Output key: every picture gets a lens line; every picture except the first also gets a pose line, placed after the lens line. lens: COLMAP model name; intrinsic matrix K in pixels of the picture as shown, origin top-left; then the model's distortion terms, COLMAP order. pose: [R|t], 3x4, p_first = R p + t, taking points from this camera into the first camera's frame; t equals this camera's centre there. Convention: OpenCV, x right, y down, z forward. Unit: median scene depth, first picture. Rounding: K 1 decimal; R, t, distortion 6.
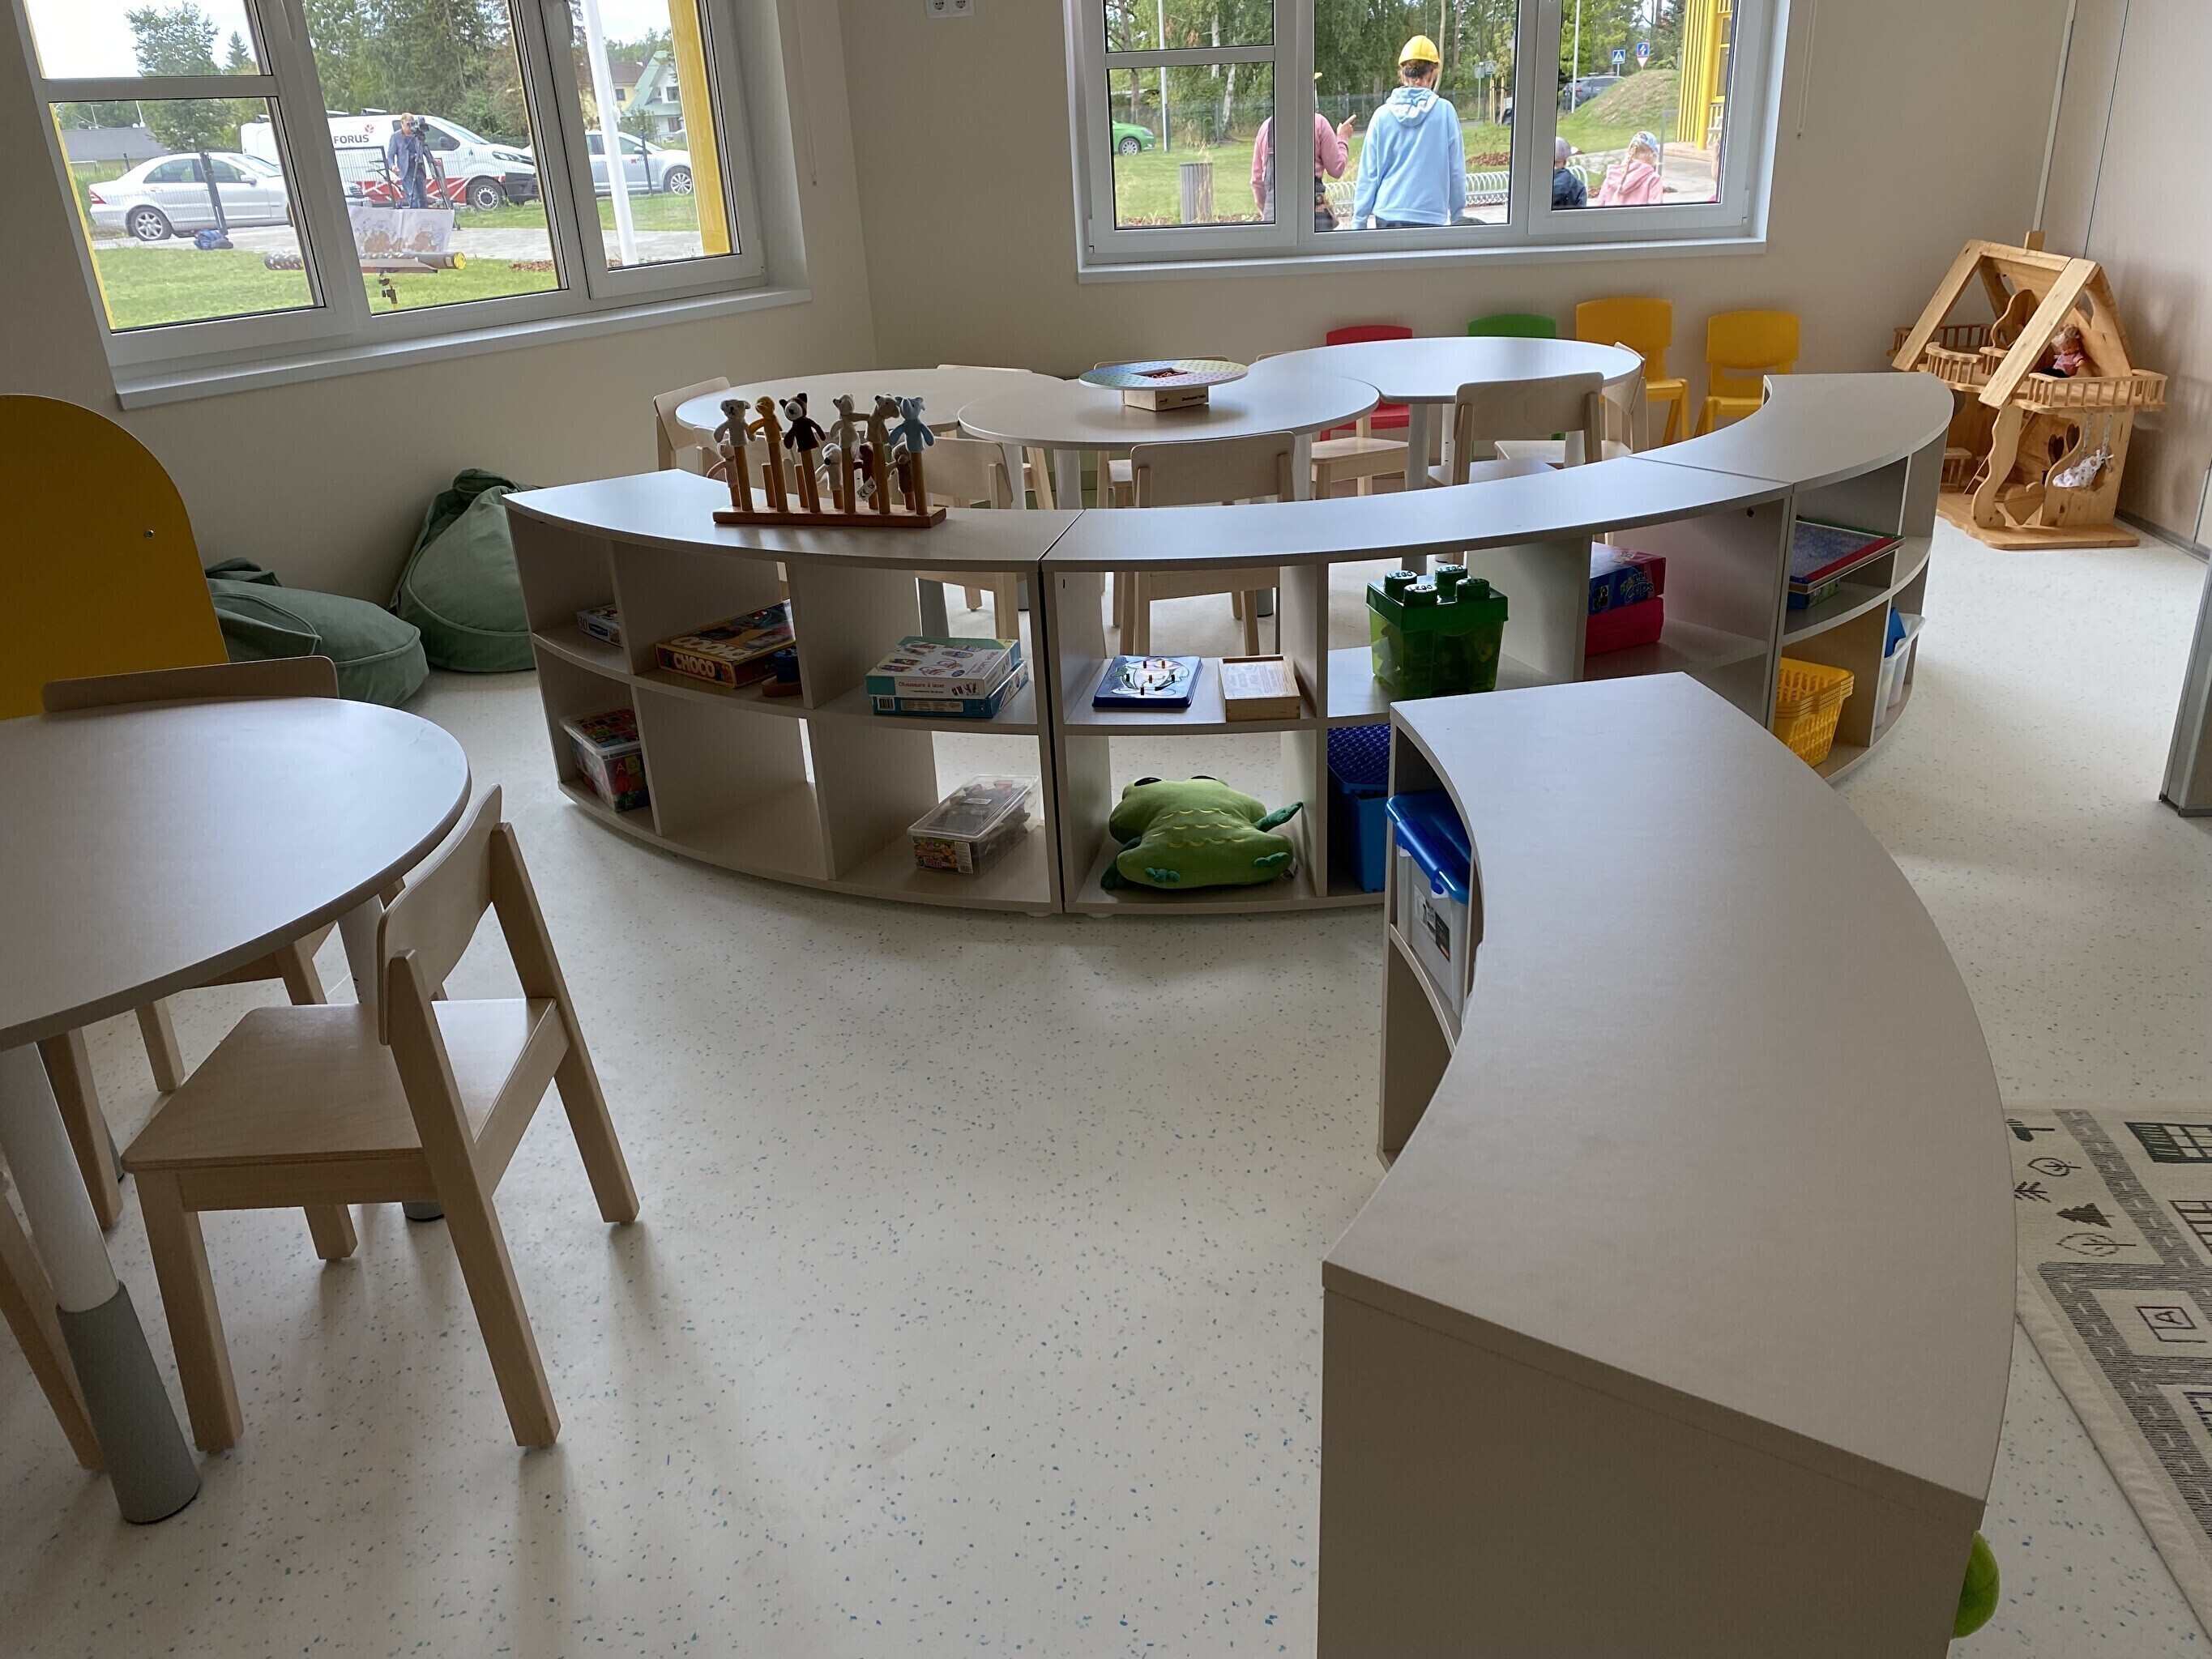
lens RADIAL K [[1675.2, 0, 1110.9], [0, 1675.2, 823.9], [0, 0, 1]] dist [0.040370, -0.046396]
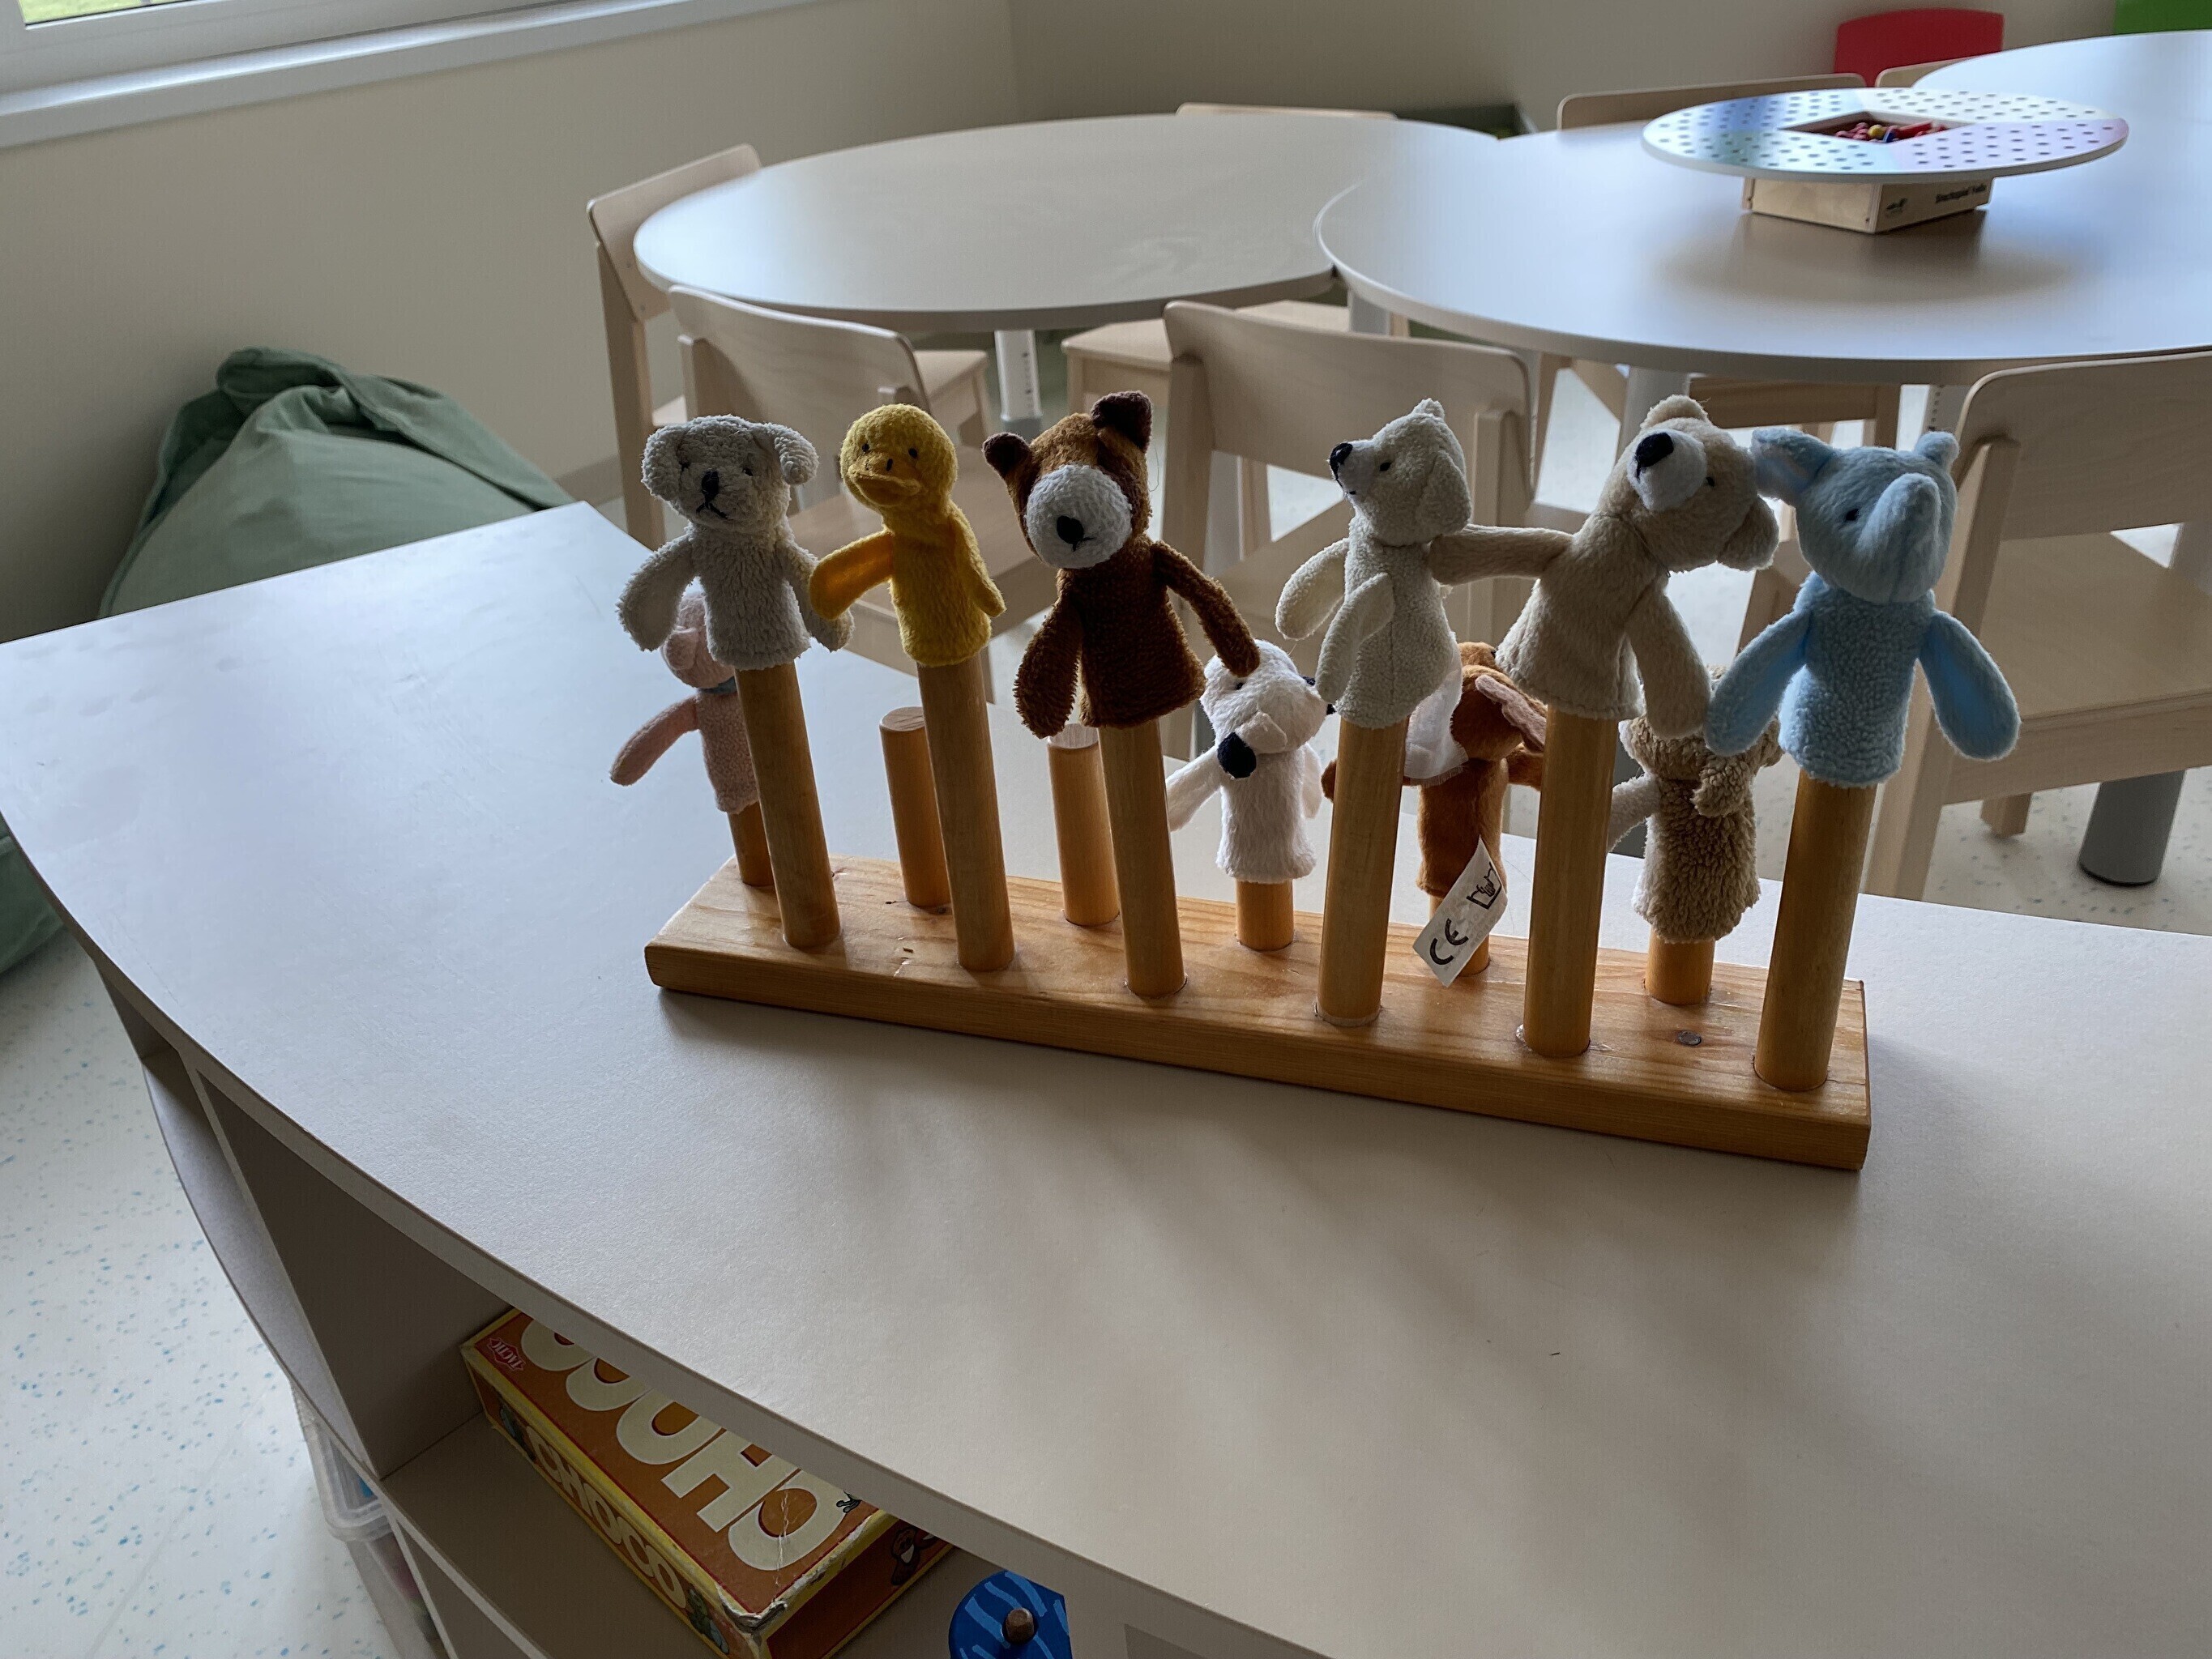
lens RADIAL K [[1675.2, 0, 1107.6], [0, 1675.2, 838.1], [0, 0, 1]] dist [0.040370, -0.046396]
pose [[0.999102, 0.000078, -0.042375, -0.175578], [0.006578, 0.987592, 0.156902, -0.236305], [0.041861, -0.157040, 0.986705, 0.817271]]
